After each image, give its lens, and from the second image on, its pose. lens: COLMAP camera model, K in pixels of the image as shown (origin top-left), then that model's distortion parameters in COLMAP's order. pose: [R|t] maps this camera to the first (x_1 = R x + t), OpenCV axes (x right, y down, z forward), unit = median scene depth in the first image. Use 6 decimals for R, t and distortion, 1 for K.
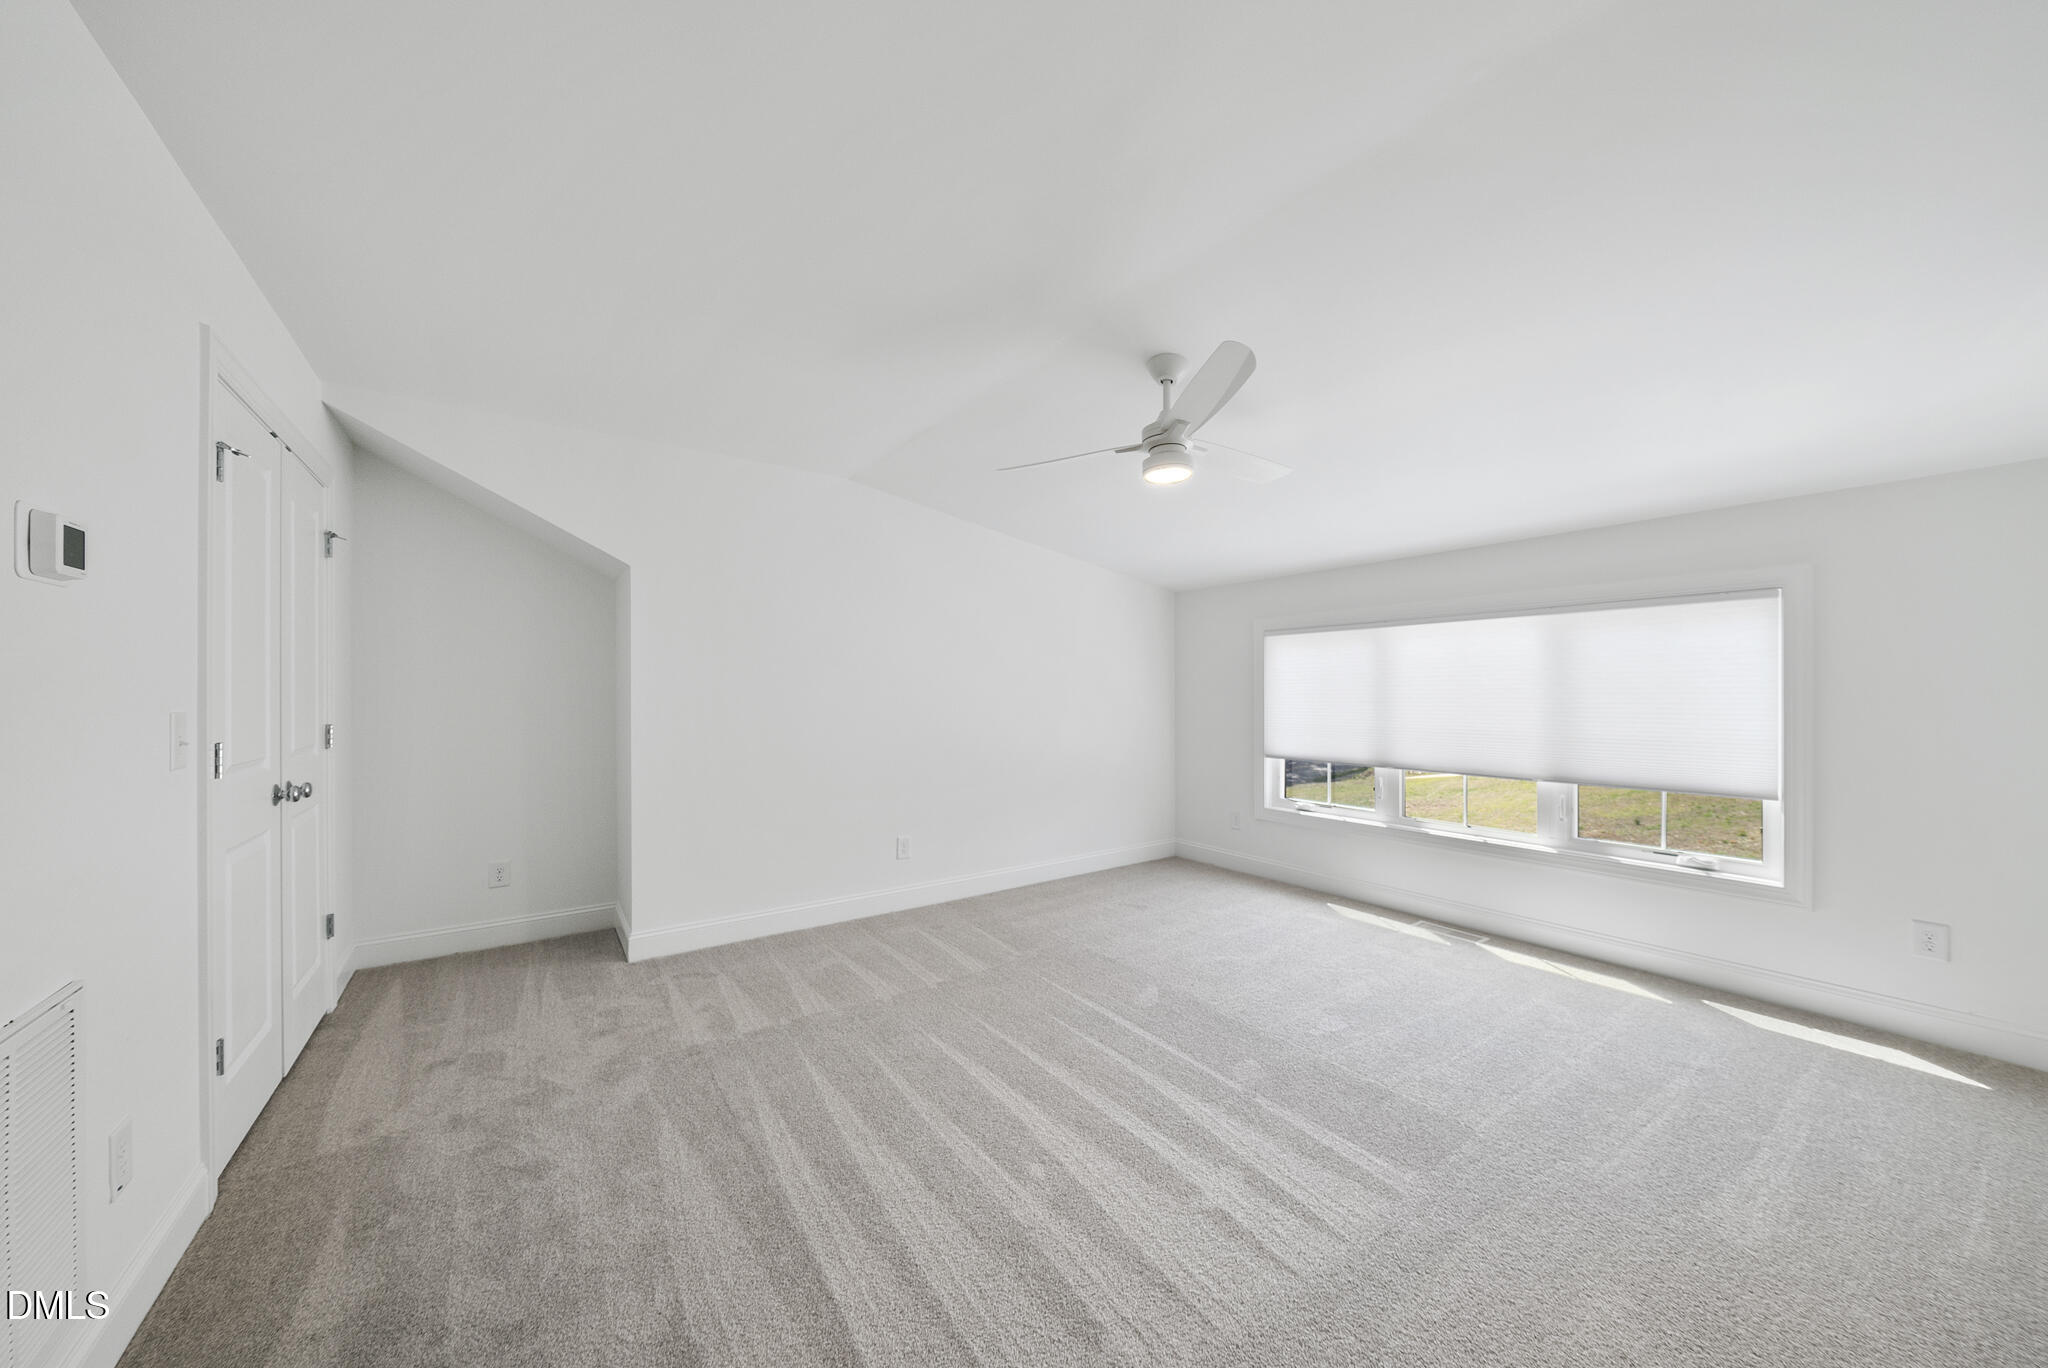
lens RADIAL K [[709.7, 0, 1009.8], [0, 709.7, 684.9], [0, 0, 1]] dist [-0.003290, -0.000132]
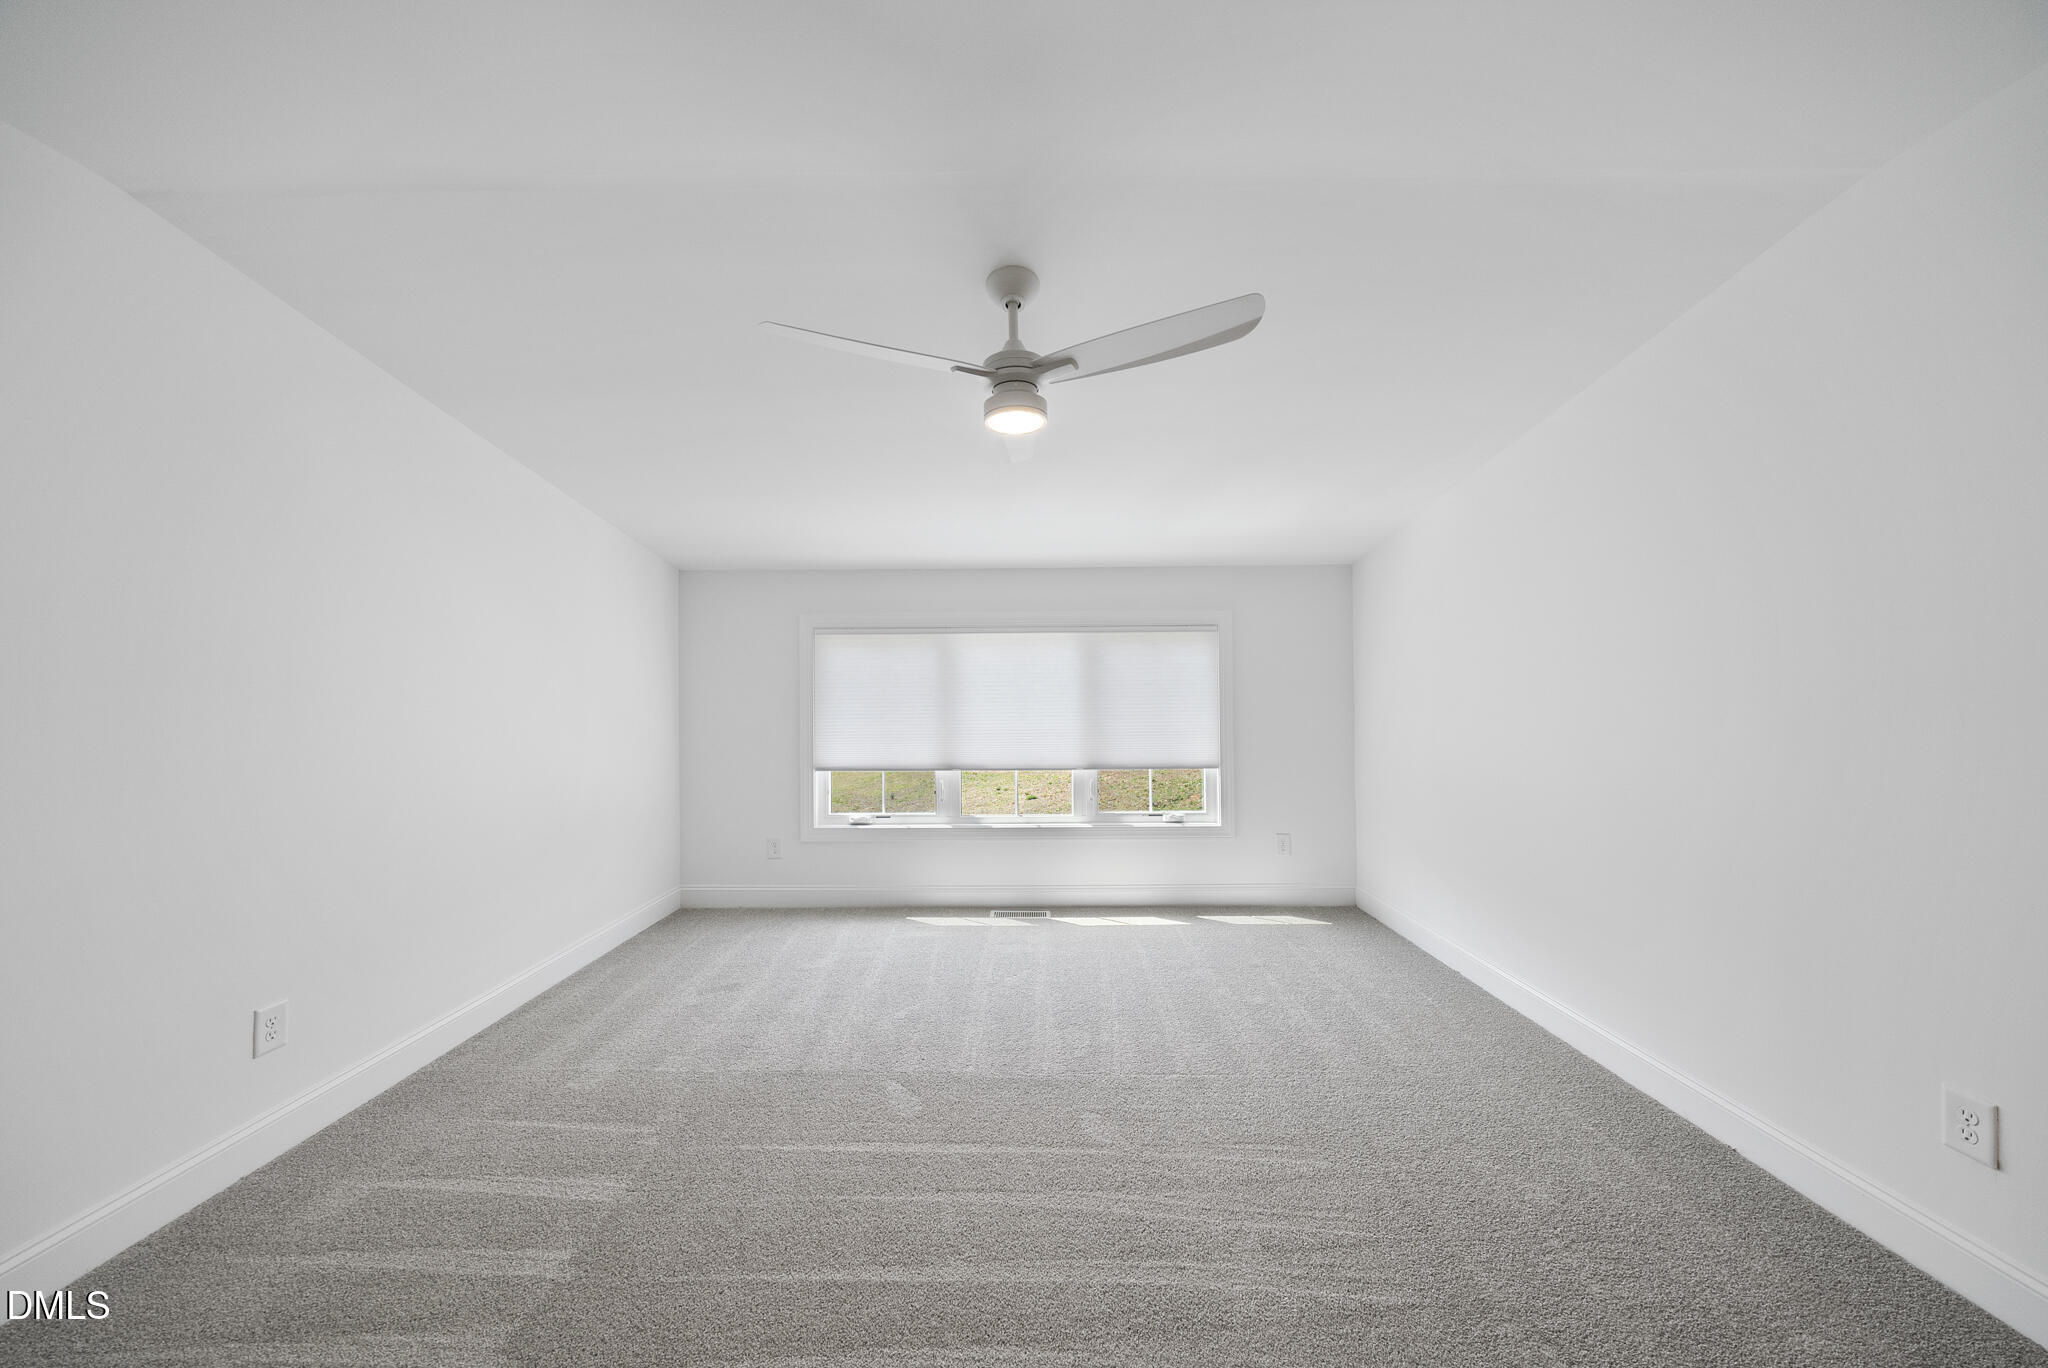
lens RADIAL K [[709.7, 0, 1017.8], [0, 709.7, 686.8], [0, 0, 1]] dist [-0.003290, -0.000132]
pose [[0.578197, 0.006300, 0.815873, -0.297612], [-0.002851, 0.999980, -0.005701, 0.002115], [-0.815892, 0.000970, 0.578203, 0.385134]]
